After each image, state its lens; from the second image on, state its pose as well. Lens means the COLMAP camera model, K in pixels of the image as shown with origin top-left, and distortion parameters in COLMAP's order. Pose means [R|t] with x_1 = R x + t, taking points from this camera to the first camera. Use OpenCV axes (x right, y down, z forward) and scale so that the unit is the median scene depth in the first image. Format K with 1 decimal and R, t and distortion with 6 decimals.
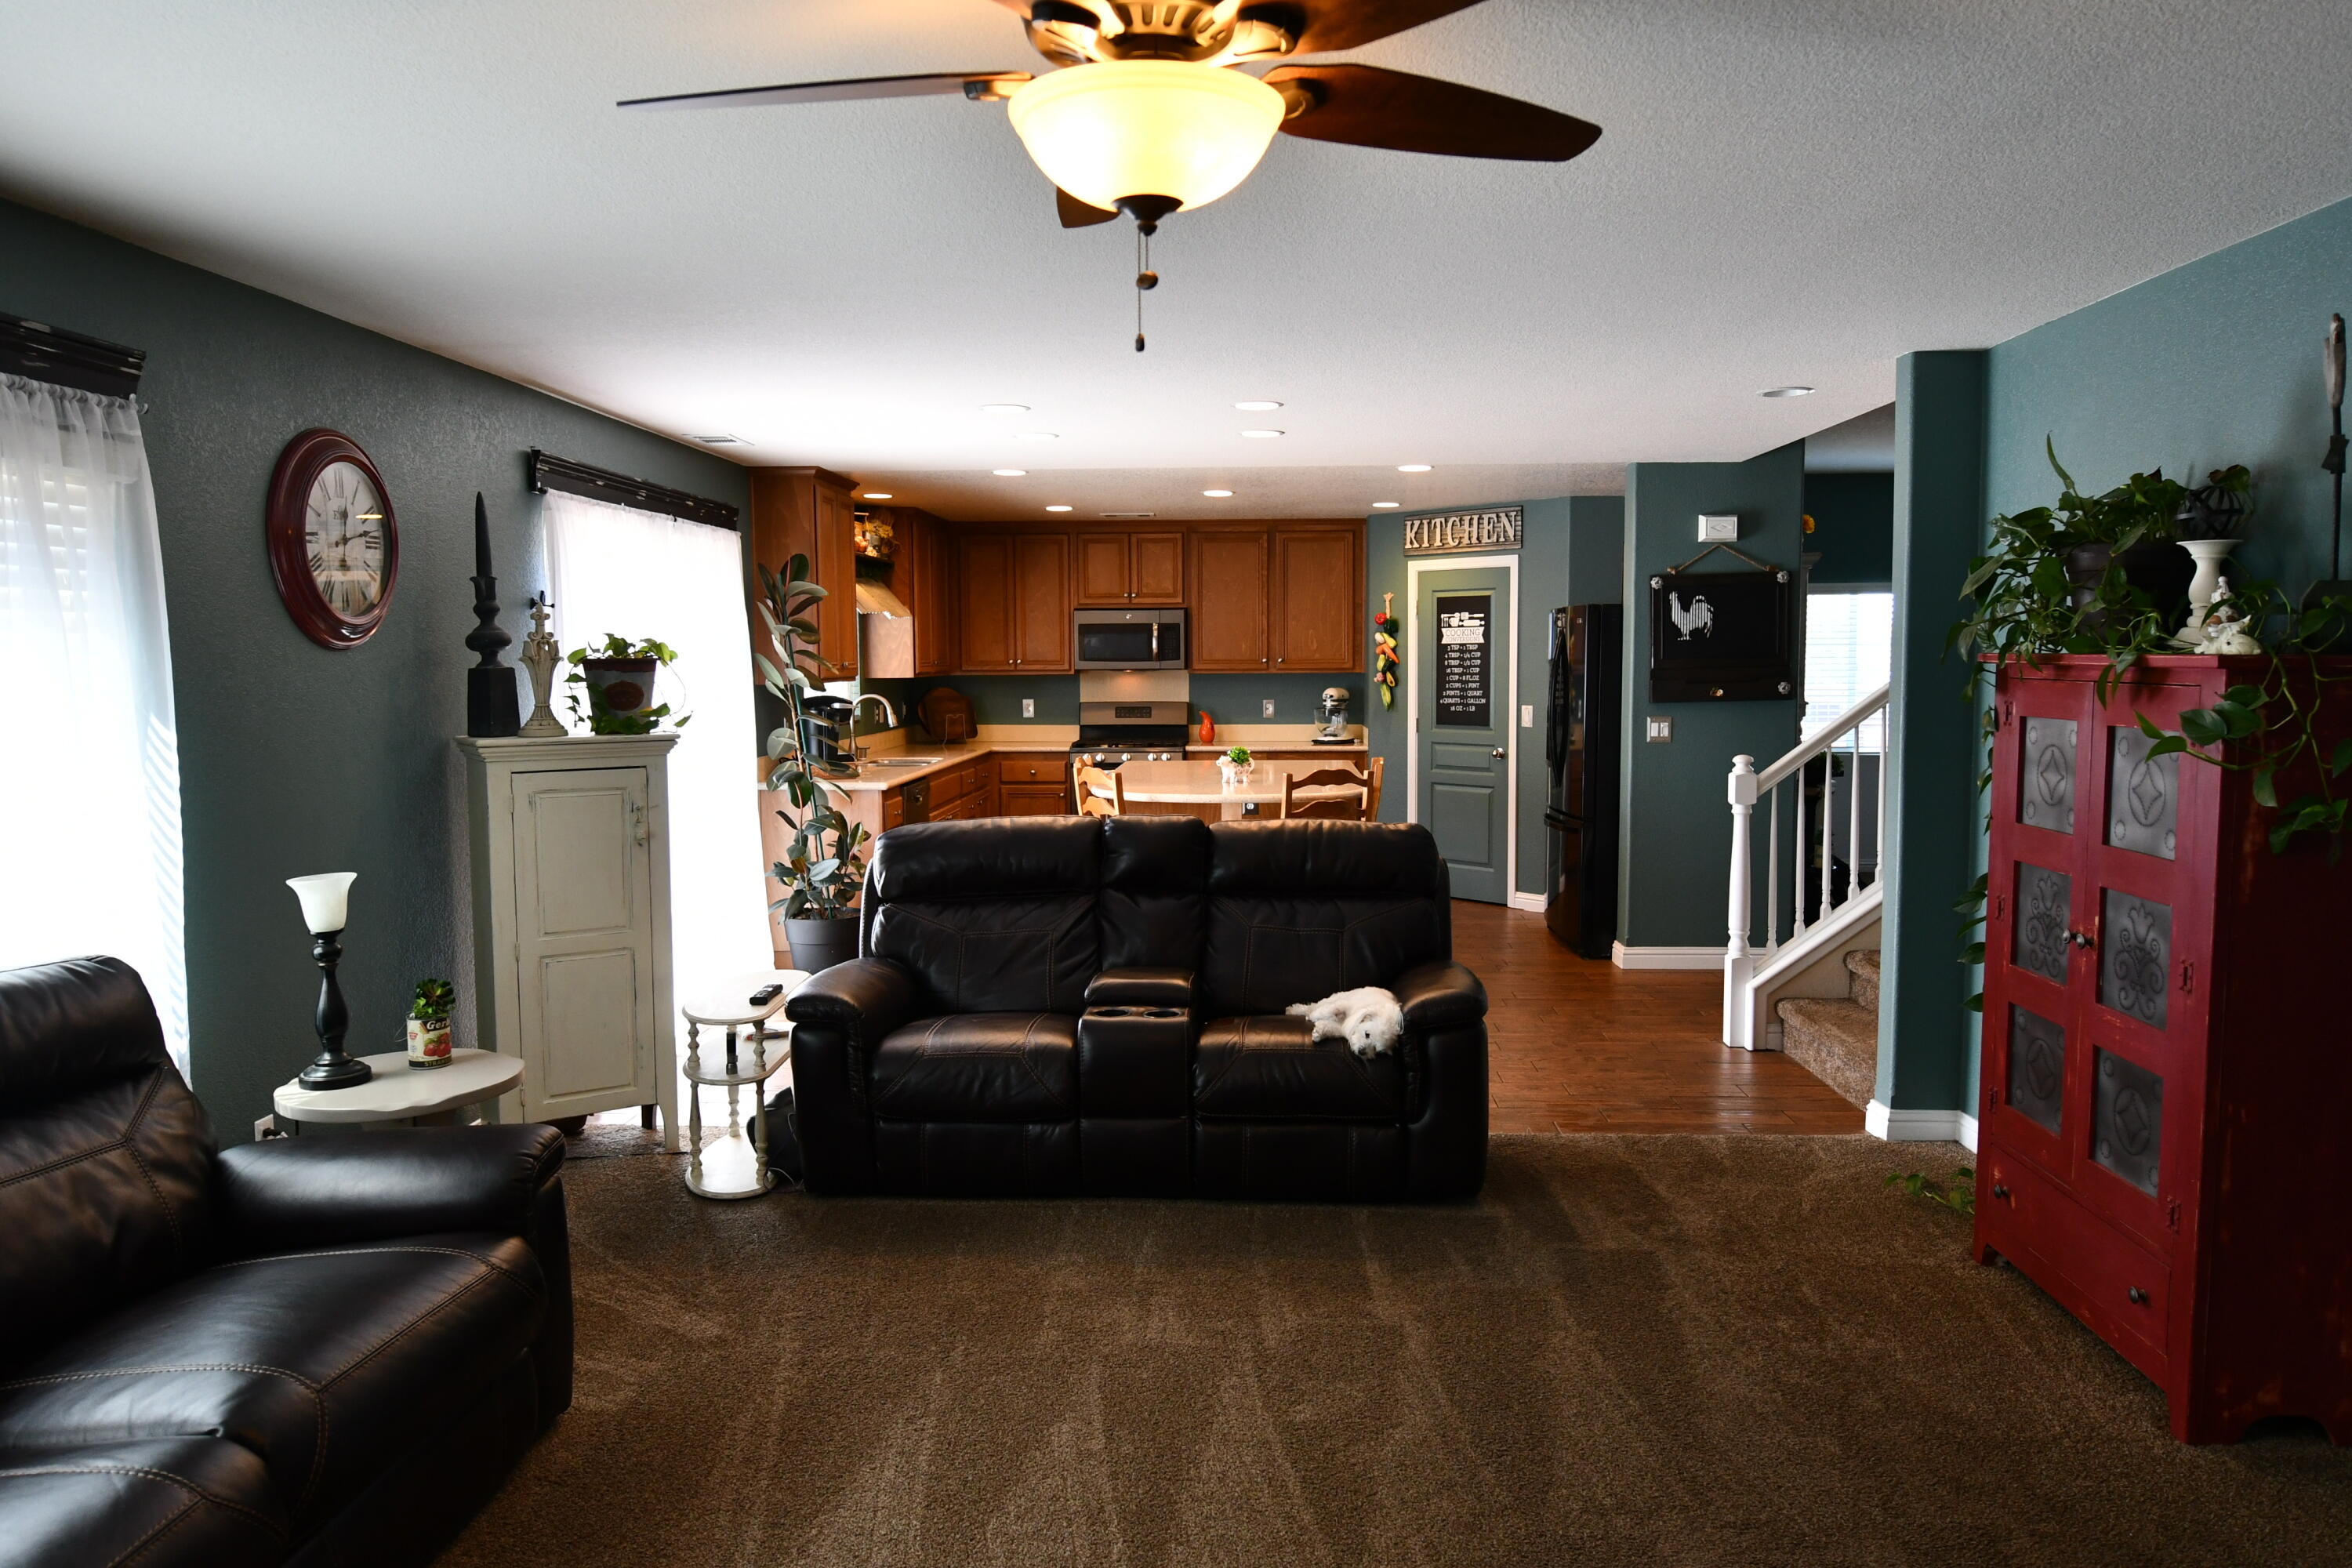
lens RADIAL K [[1598.2, 0, 1178.3], [0, 1598.2, 774.6], [0, 0, 1]] dist [-0.012563, -0.001160]
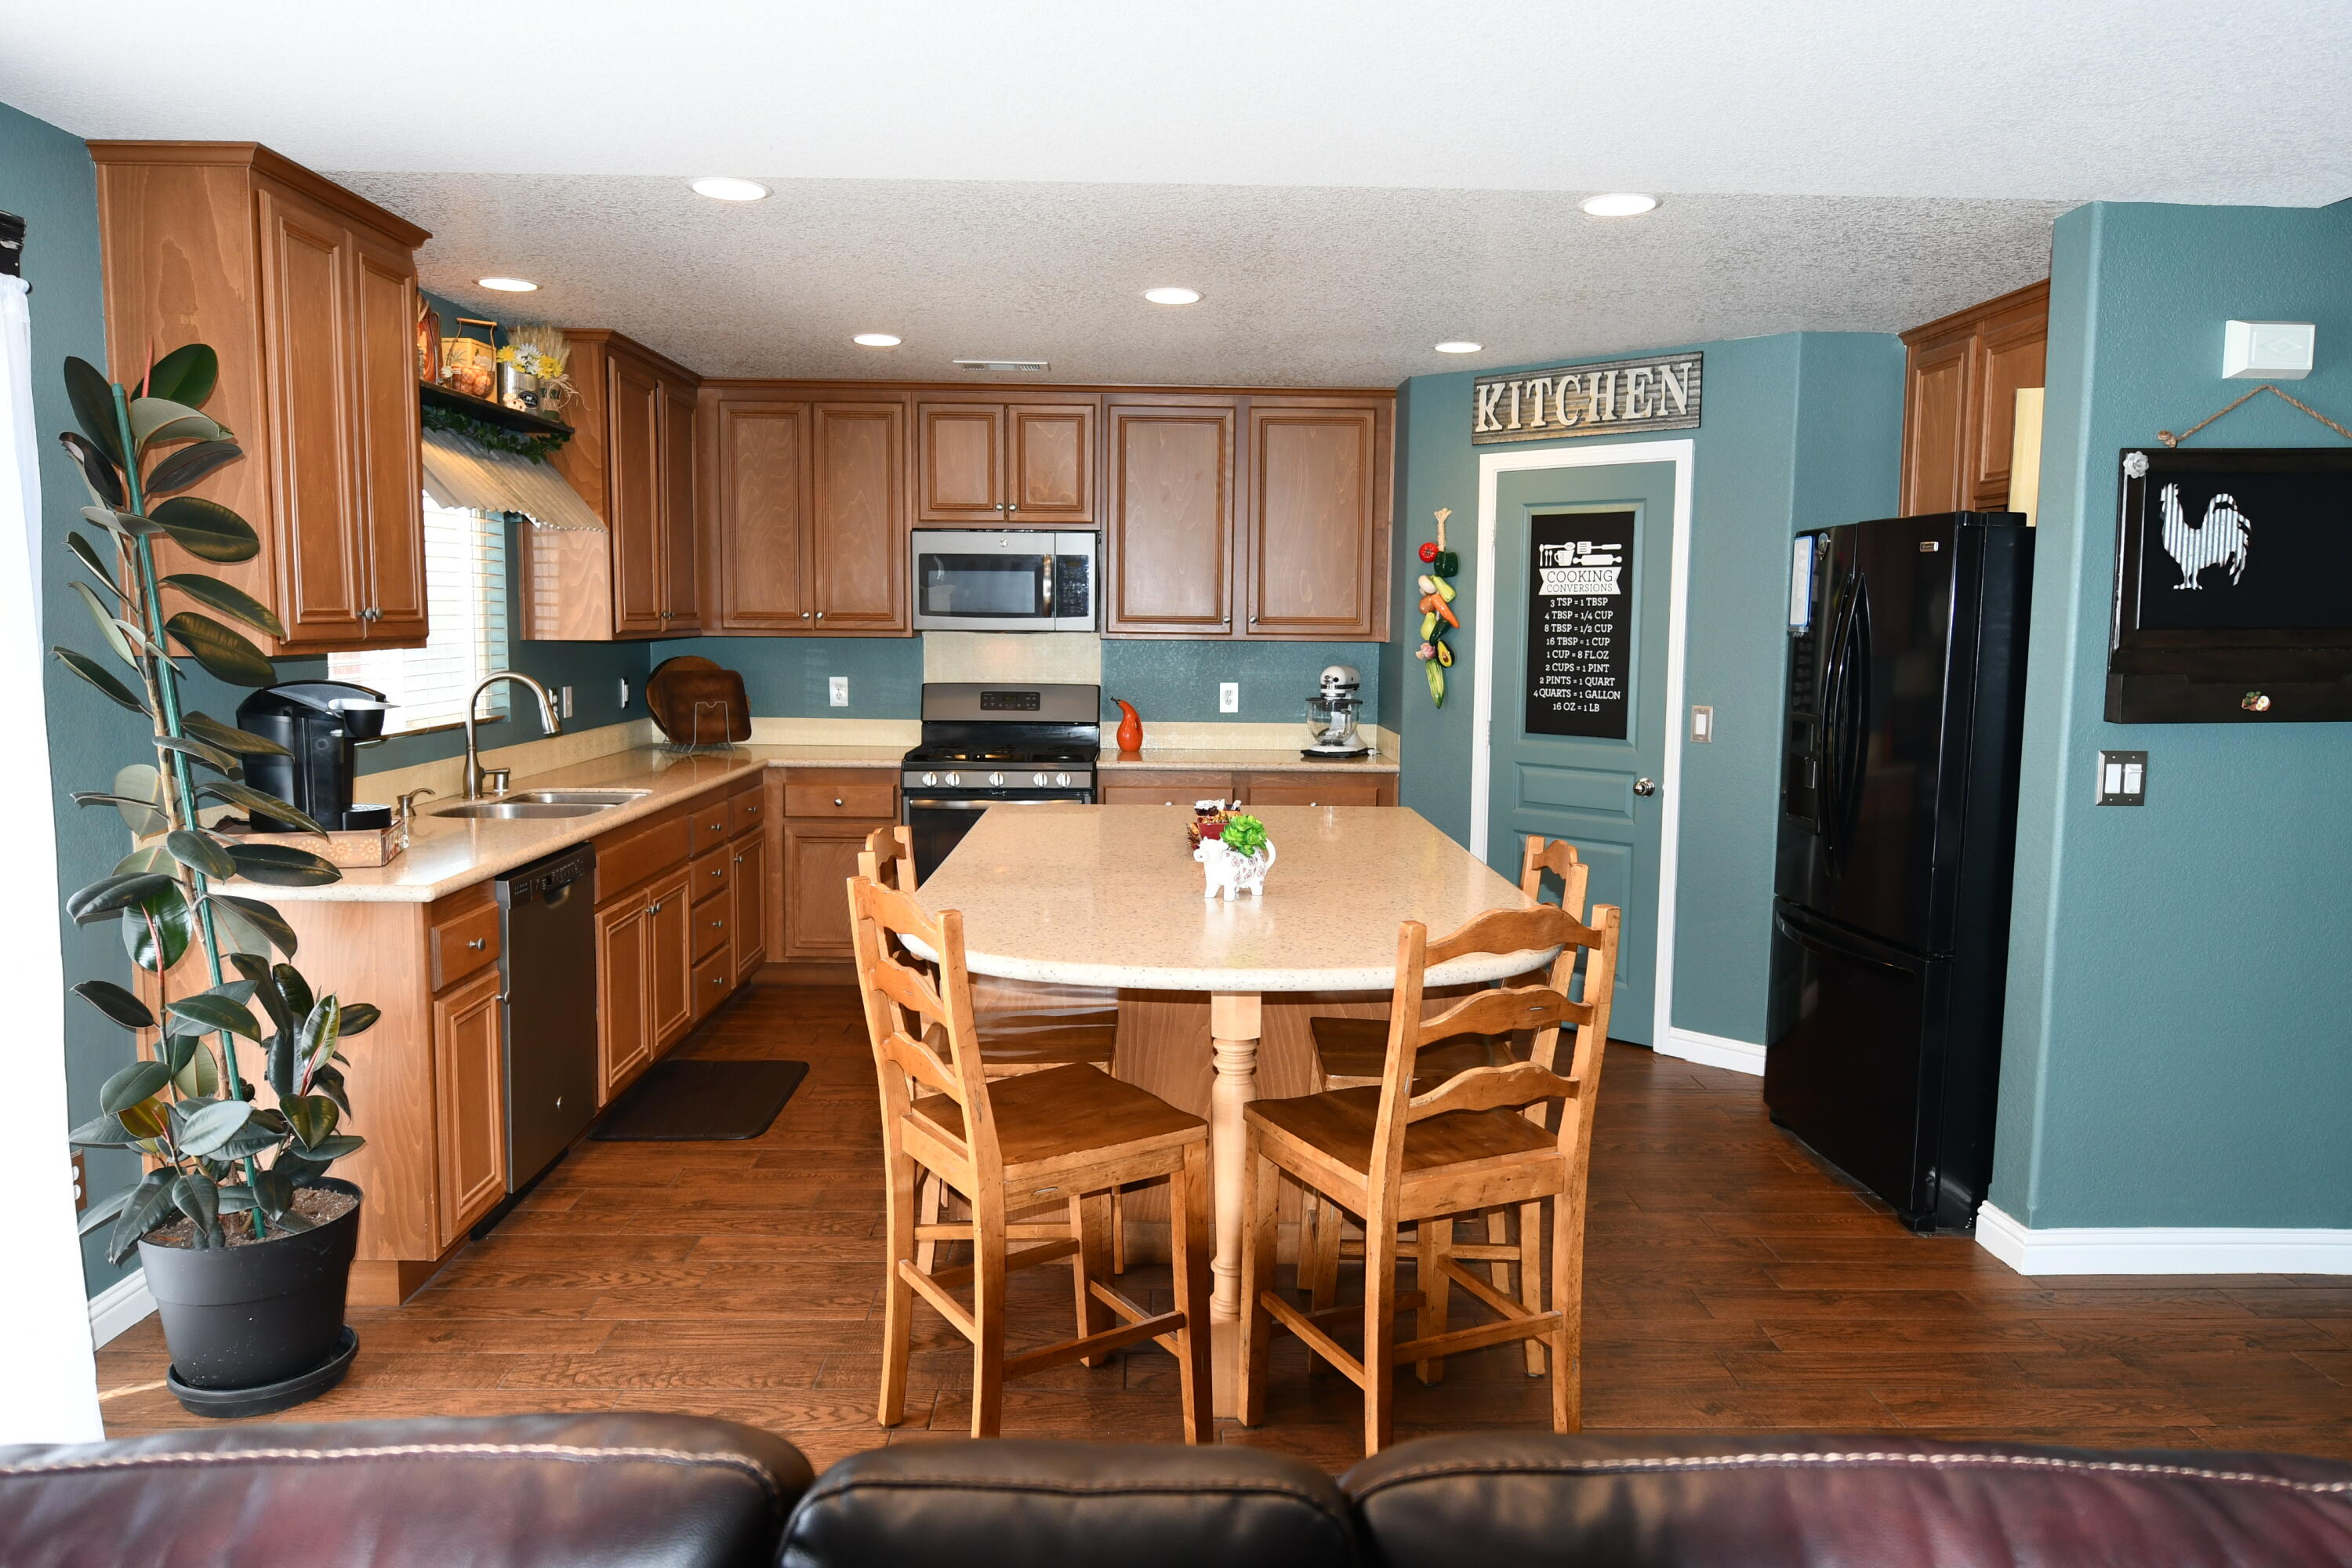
lens RADIAL K [[1598.2, 0, 1181.4], [0, 1598.2, 781.6], [0, 0, 1]] dist [-0.012563, -0.001160]
pose [[0.997255, 0.008557, 0.073544, -0.010857], [-0.010670, 0.999540, 0.028386, -0.038054], [-0.073267, -0.029093, 0.996888, 0.557871]]
